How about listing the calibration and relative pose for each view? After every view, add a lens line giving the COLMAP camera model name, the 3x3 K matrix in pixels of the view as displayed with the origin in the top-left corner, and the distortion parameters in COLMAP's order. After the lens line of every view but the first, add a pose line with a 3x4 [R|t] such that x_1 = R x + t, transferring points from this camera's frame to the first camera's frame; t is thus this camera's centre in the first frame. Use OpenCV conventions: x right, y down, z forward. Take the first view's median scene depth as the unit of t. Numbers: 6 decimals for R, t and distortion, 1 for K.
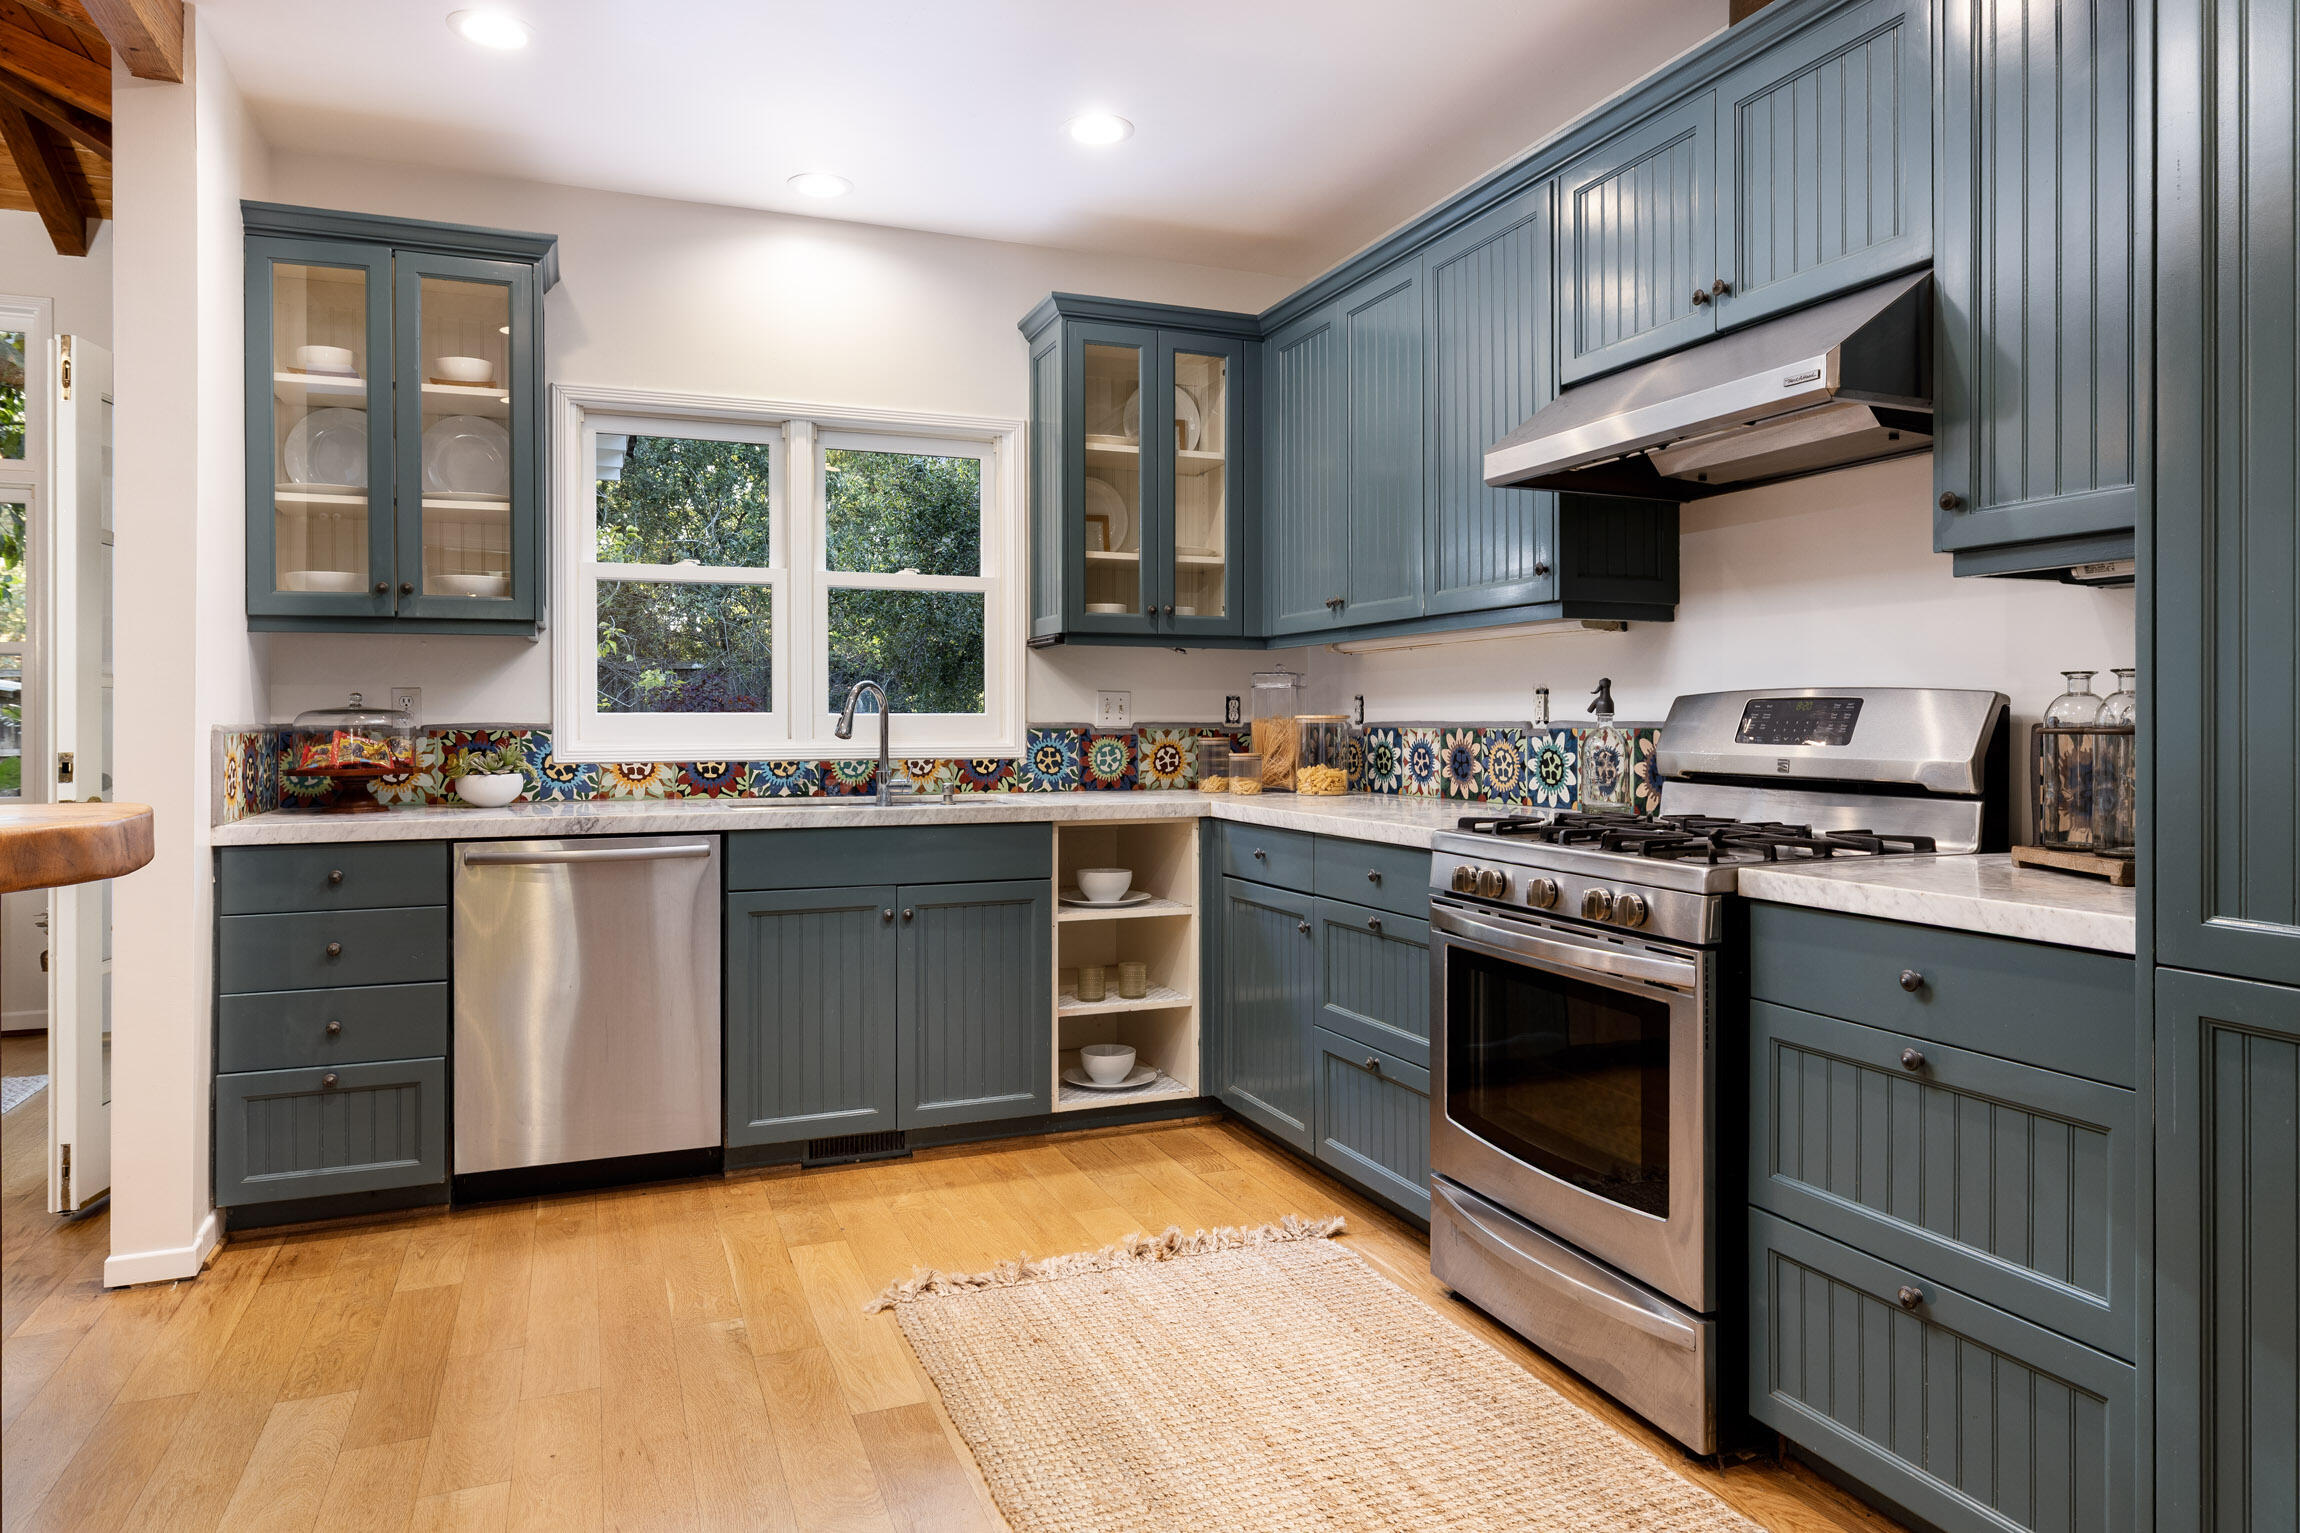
lens RADIAL K [[1403.8, 0, 1134.3], [0, 1403.8, 728.6], [0, 0, 1]] dist [-0.008028, -0.001591]
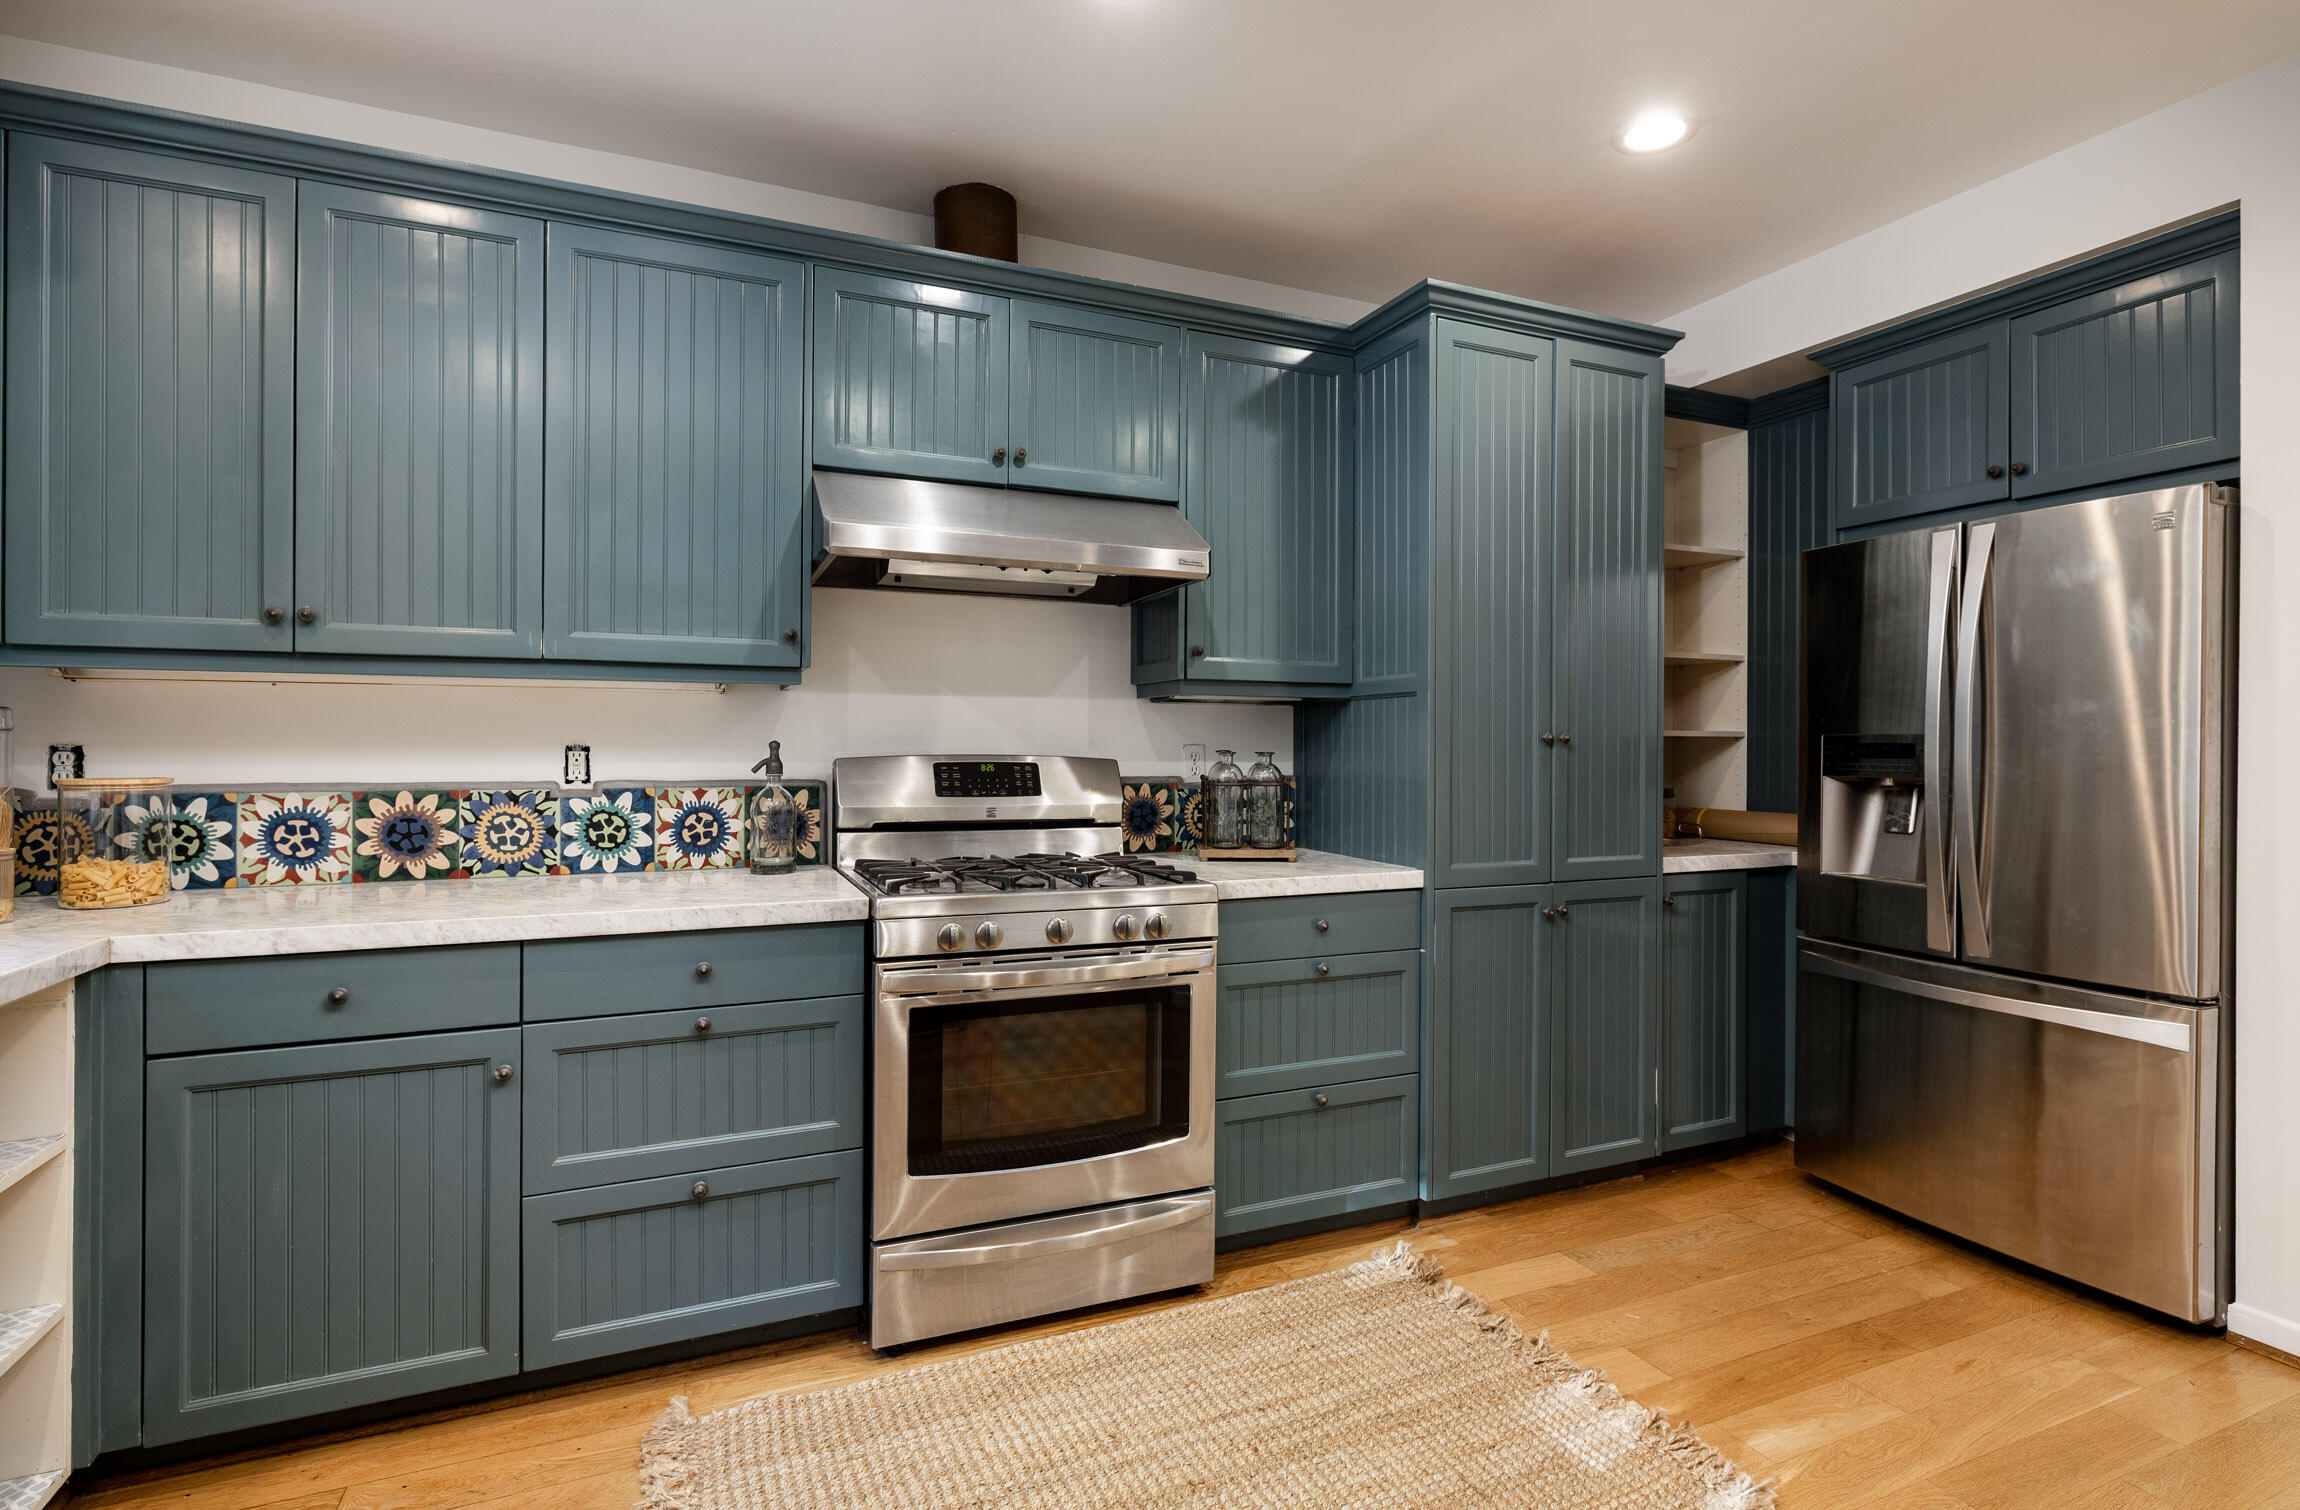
lens RADIAL K [[1112.9, 0, 1151.5], [0, 1112.9, 746.2], [0, 0, 1]] dist [0.001074, 0.000295]
pose [[-0.035596, 0.000456, 0.999366, -0.438623], [0.001373, 0.999999, -0.000408, -0.026329], [-0.999365, 0.001358, -0.035597, 0.630206]]
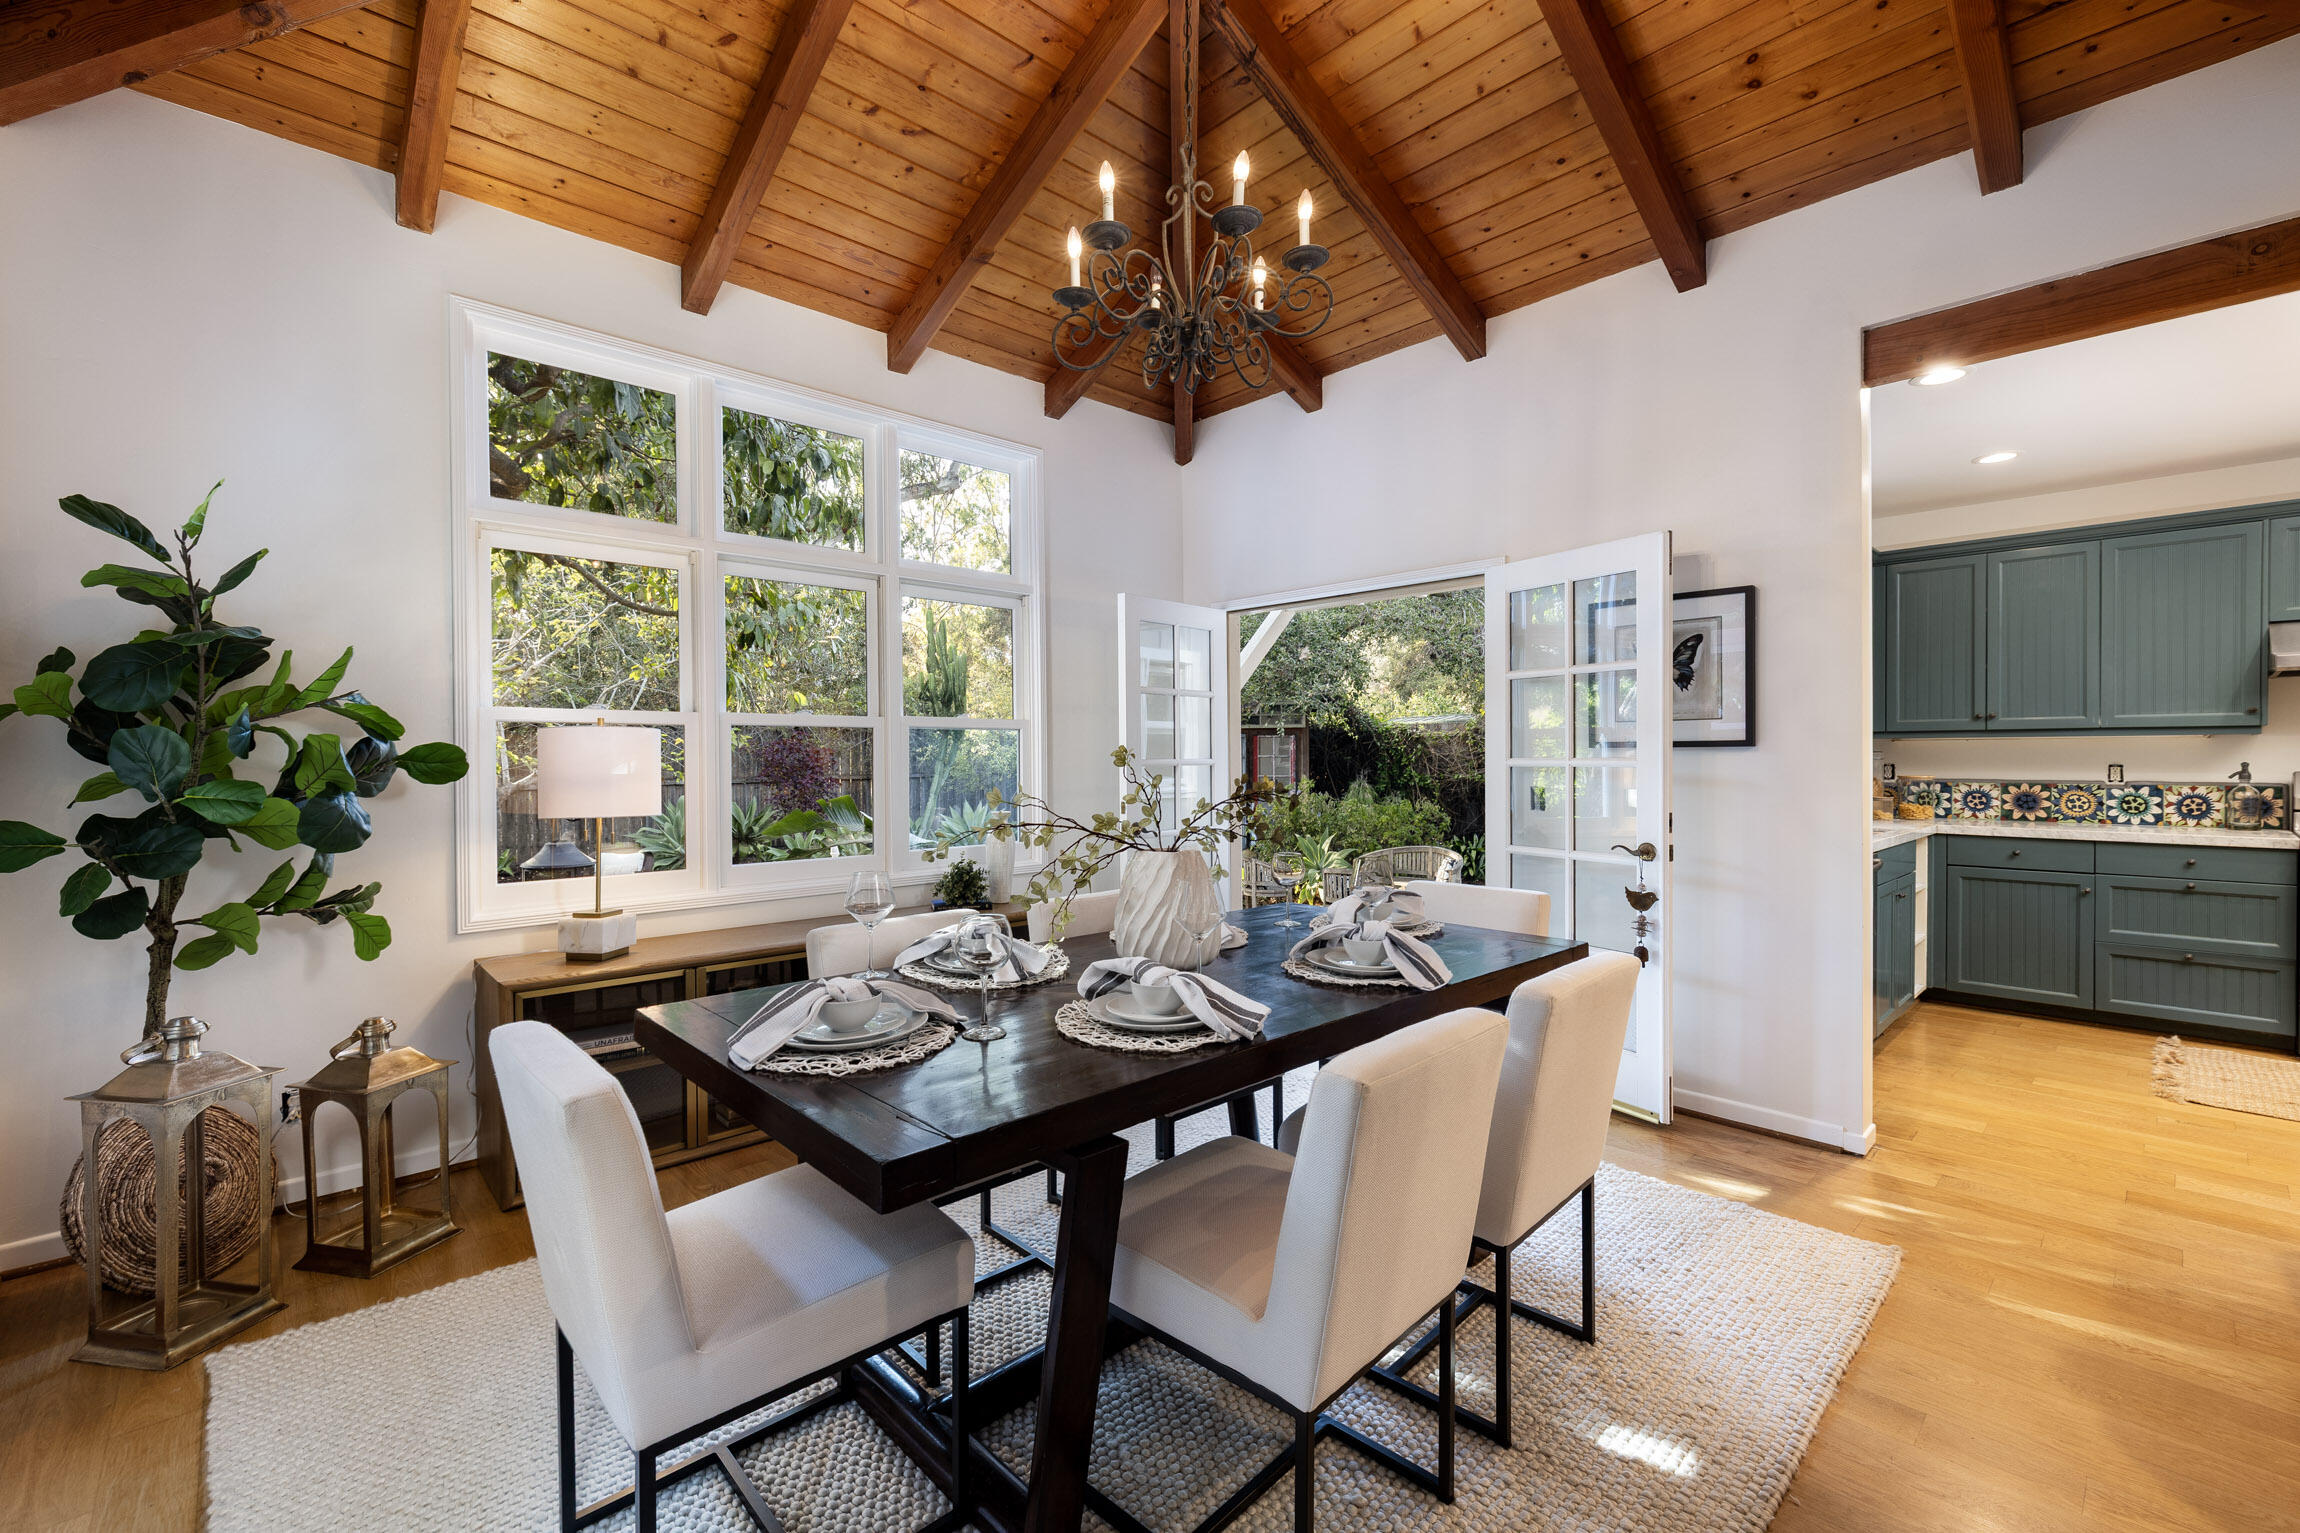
lens RADIAL K [[981.2, 0, 1145.3], [0, 981.2, 759.8], [0, 0, 1]] dist [-0.000466, -0.000166]
pose [[0.930086, -0.006490, 0.367285, -1.430270], [0.006070, 0.999979, 0.002299, -0.044417], [-0.367292, 0.000091, 0.930106, 0.216487]]
